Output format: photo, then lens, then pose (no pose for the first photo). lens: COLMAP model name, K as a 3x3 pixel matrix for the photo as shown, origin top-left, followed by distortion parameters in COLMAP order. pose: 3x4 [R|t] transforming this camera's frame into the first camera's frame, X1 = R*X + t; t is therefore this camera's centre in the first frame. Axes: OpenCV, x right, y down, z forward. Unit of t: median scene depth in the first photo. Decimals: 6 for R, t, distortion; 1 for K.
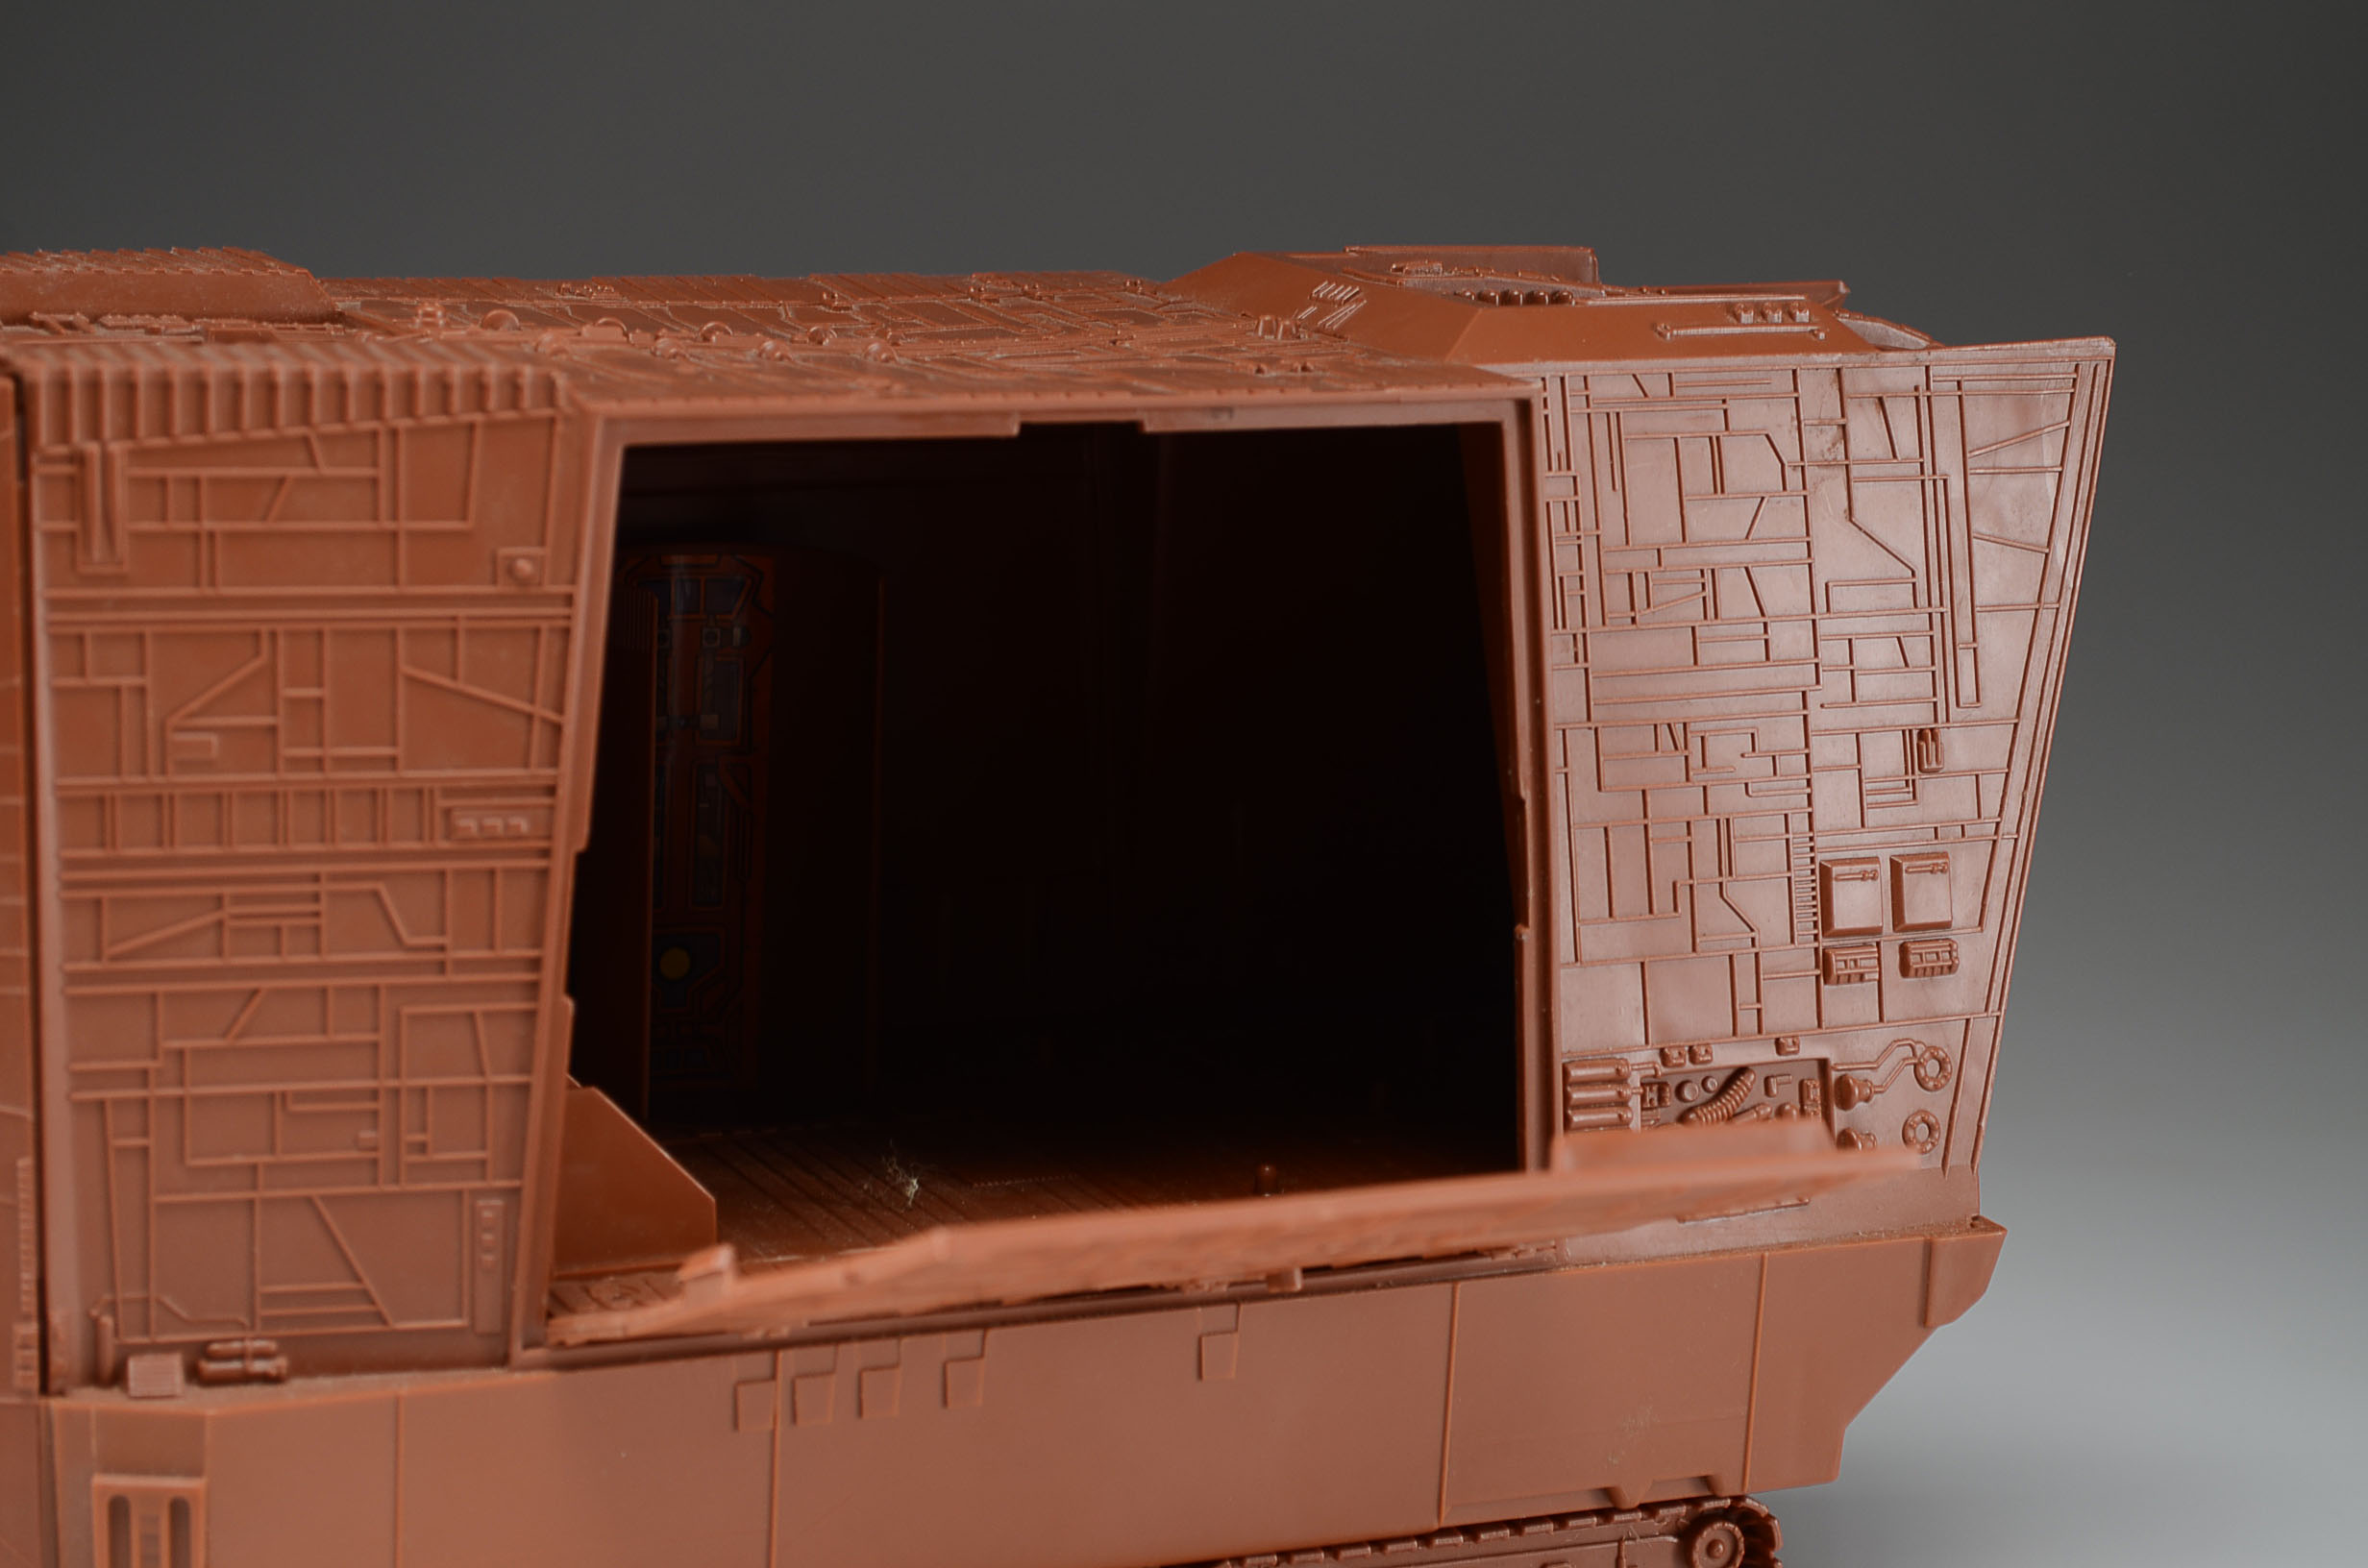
lens RADIAL K [[5267.4, 0, 1184.0], [0, 5267.4, 784.0], [0, 0, 1]] dist [-0.007810, 0.519242]
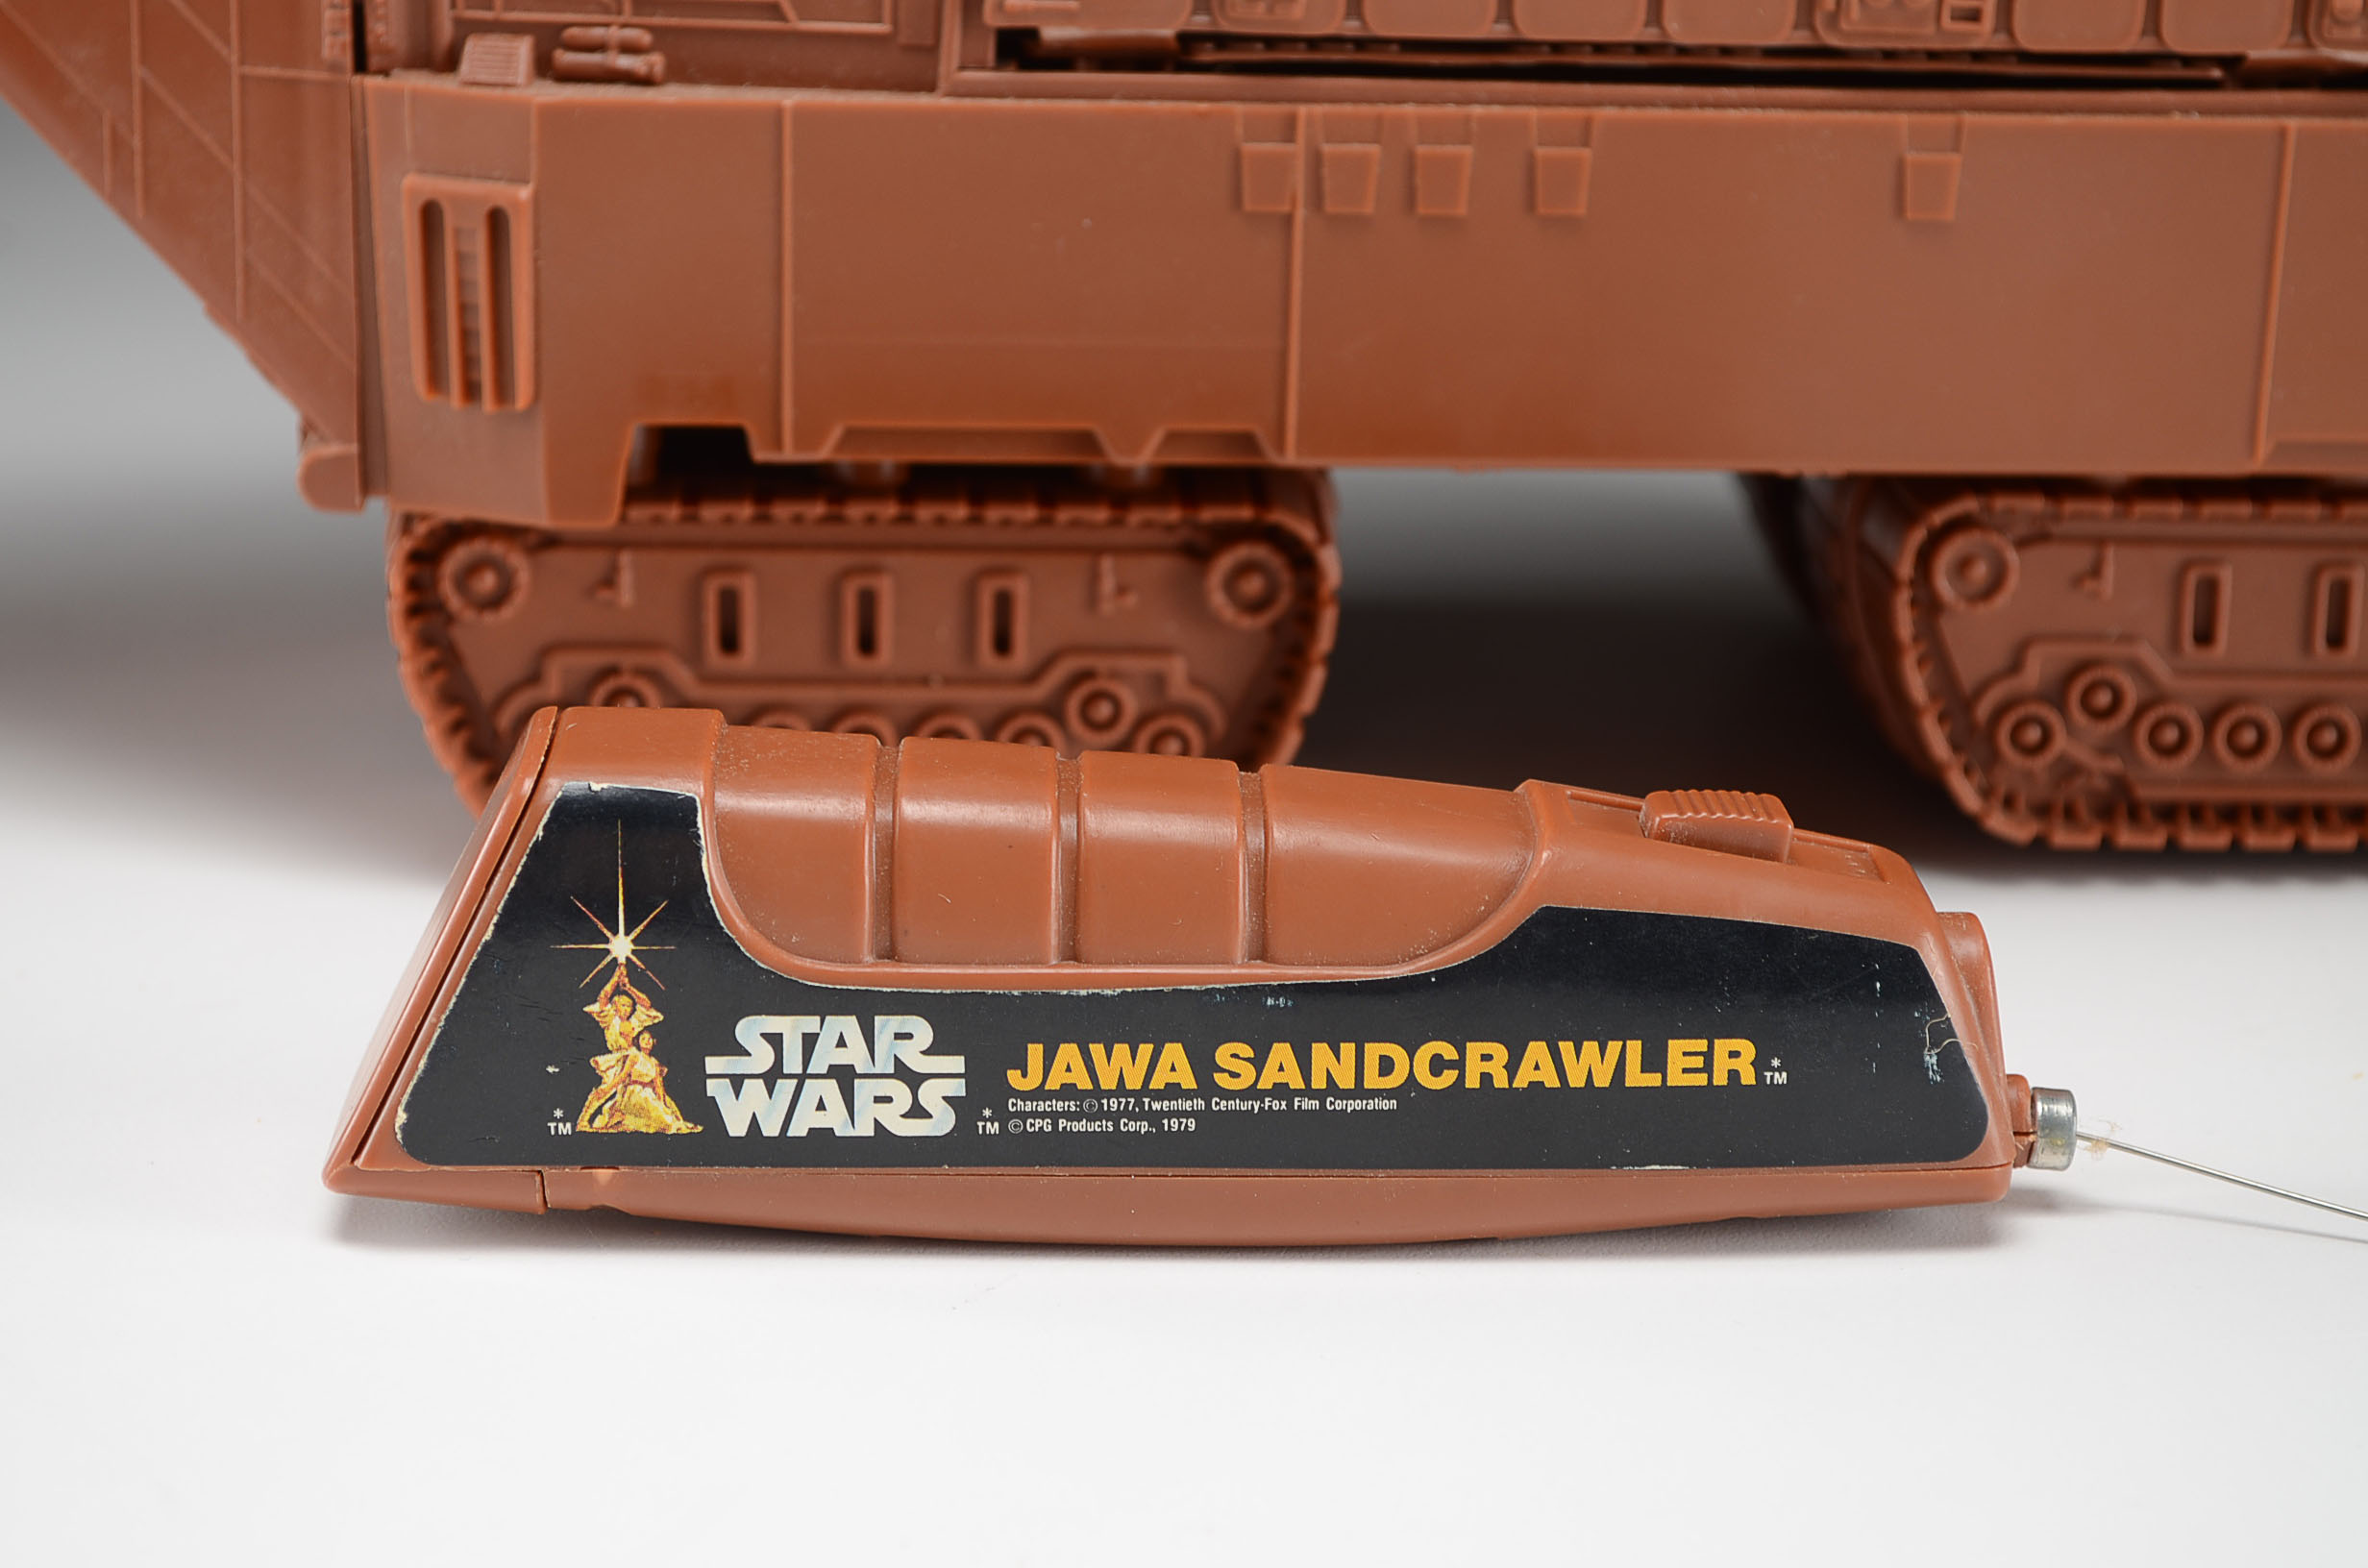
lens RADIAL K [[5267.4, 0, 1184.0], [0, 5267.4, 784.0], [0, 0, 1]] dist [-0.007810, 0.519242]
pose [[0.931722, 0.091977, -0.351332, 0.188631], [-0.063095, 0.993682, 0.092815, 0.138506], [0.357649, -0.064310, 0.931639, 0.285575]]
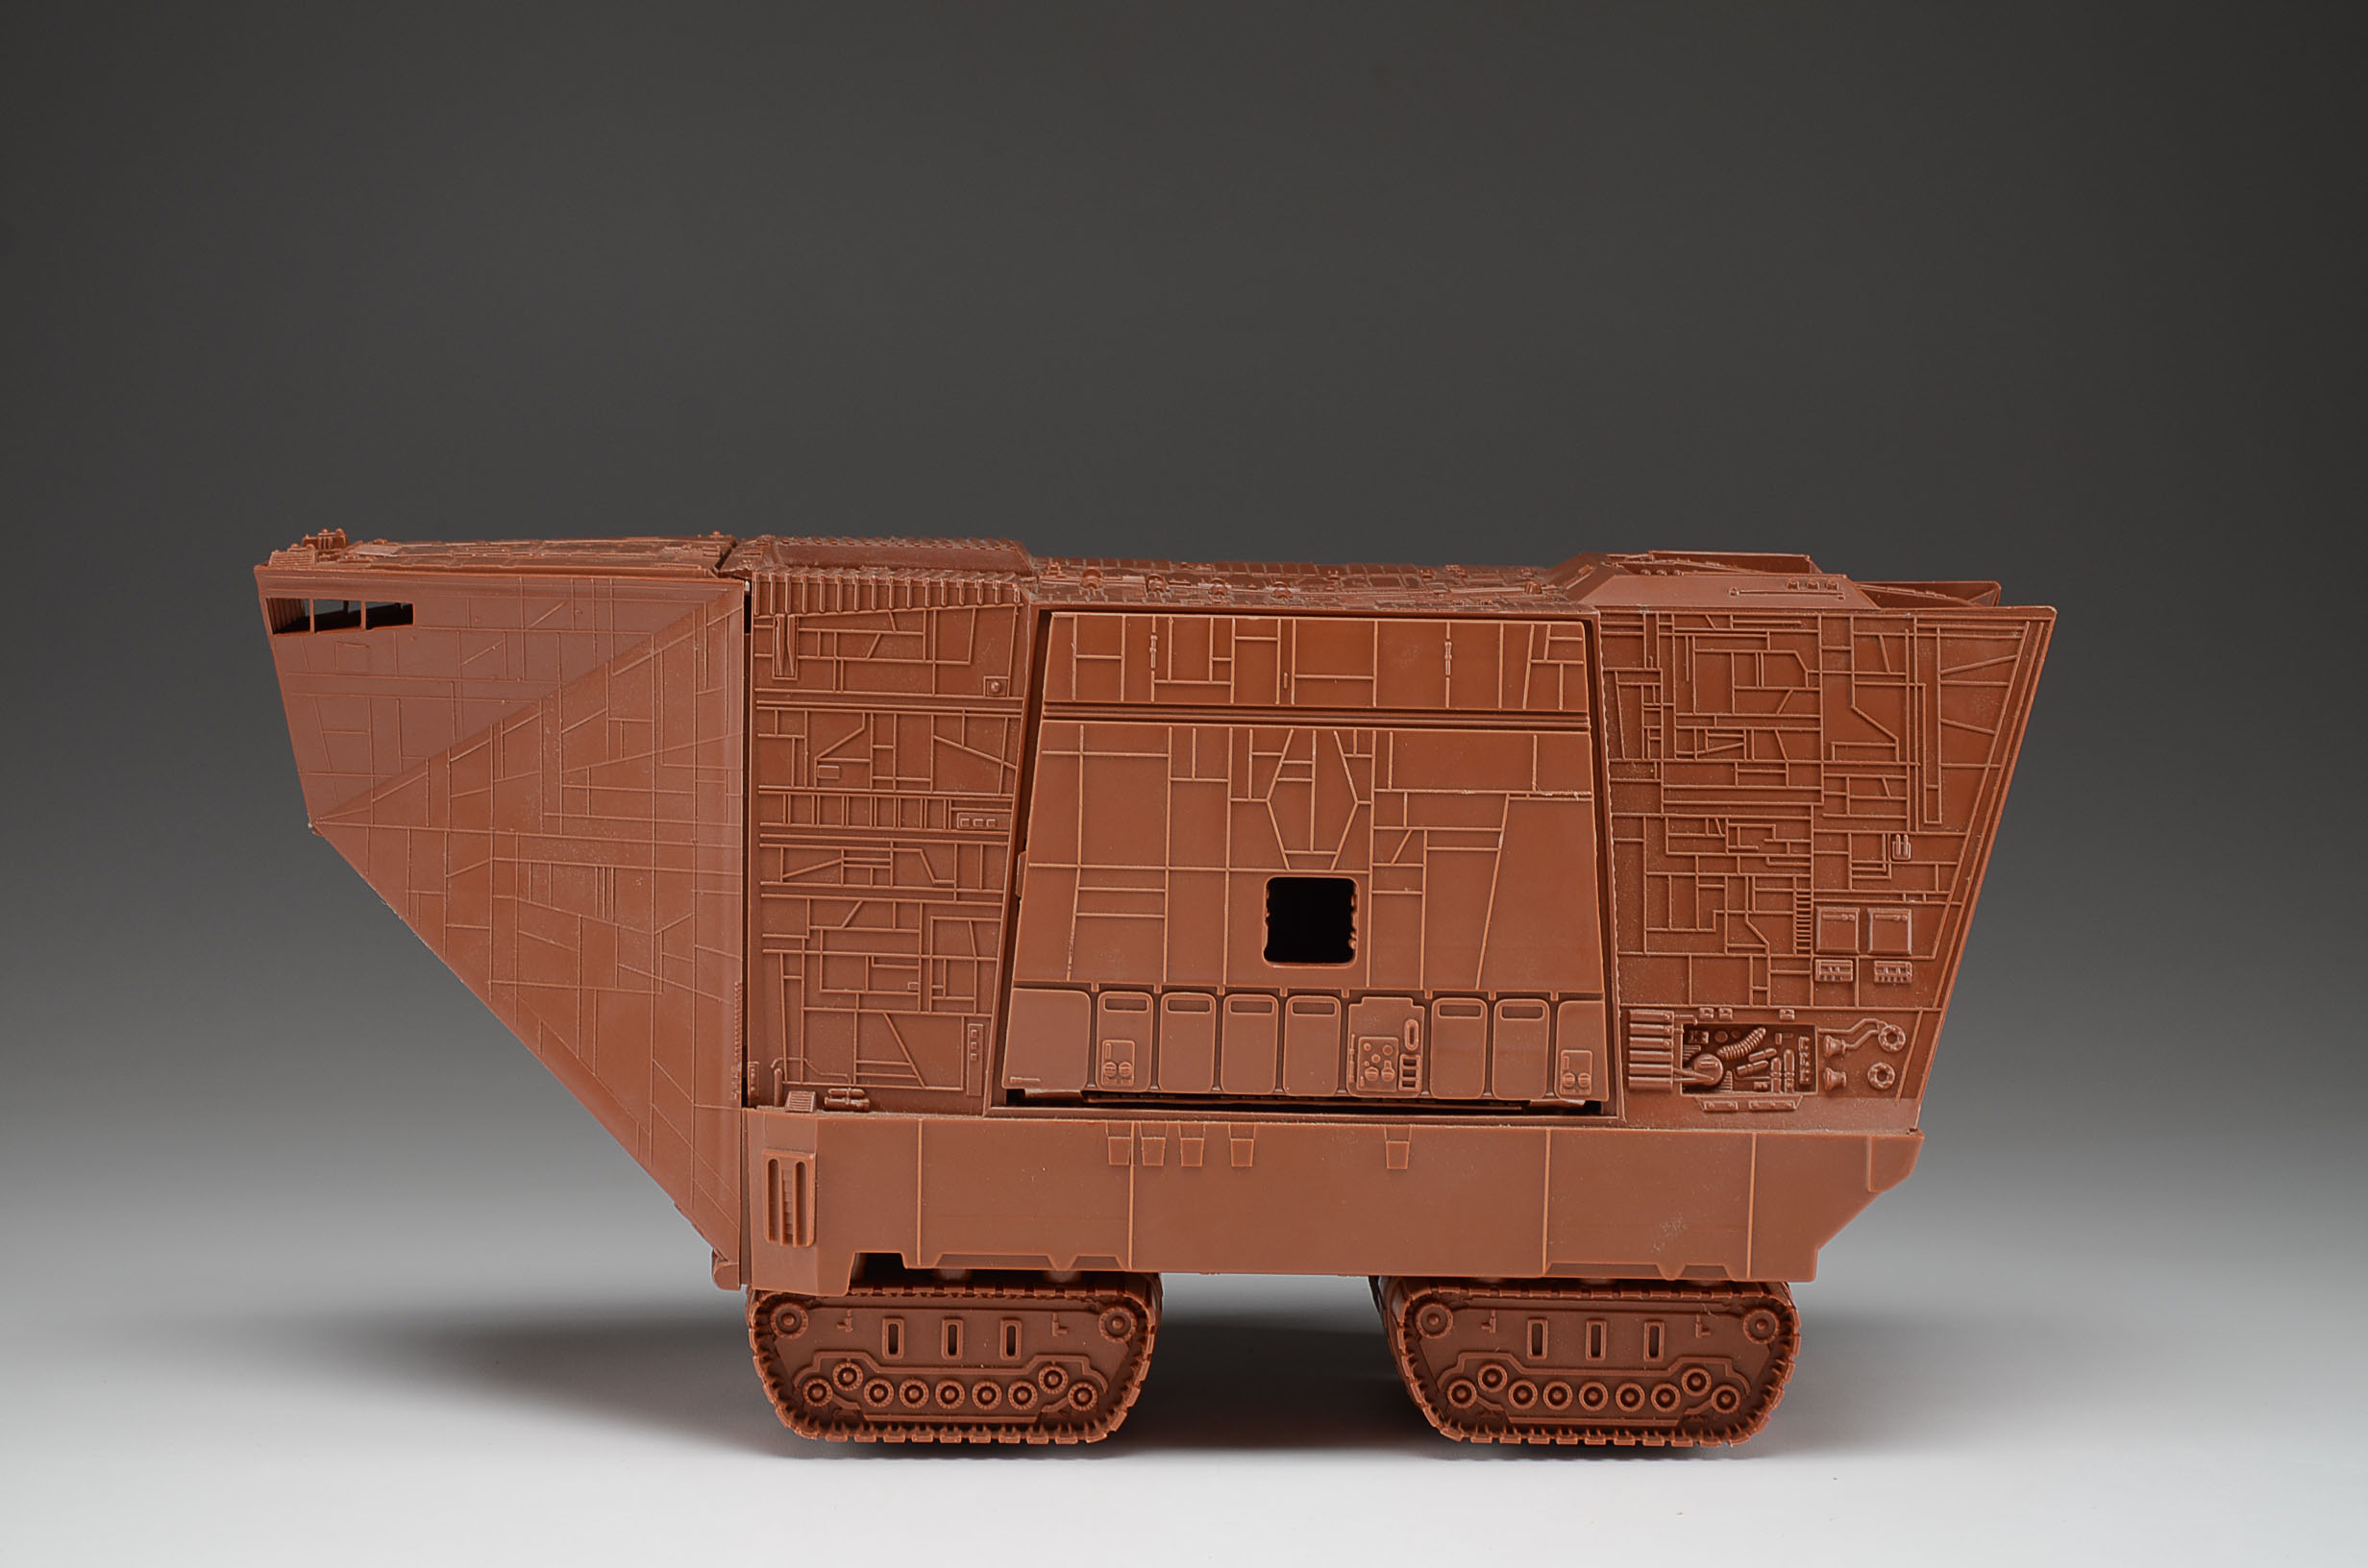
lens RADIAL K [[5267.4, 0, 1184.0], [0, 5267.4, 784.0], [0, 0, 1]] dist [-0.007810, 0.519242]
pose [[0.916043, 0.028010, -0.400100, 0.688563], [-0.065621, 0.994583, -0.080613, 0.140727], [0.395675, 0.100100, 0.912919, -0.698741]]
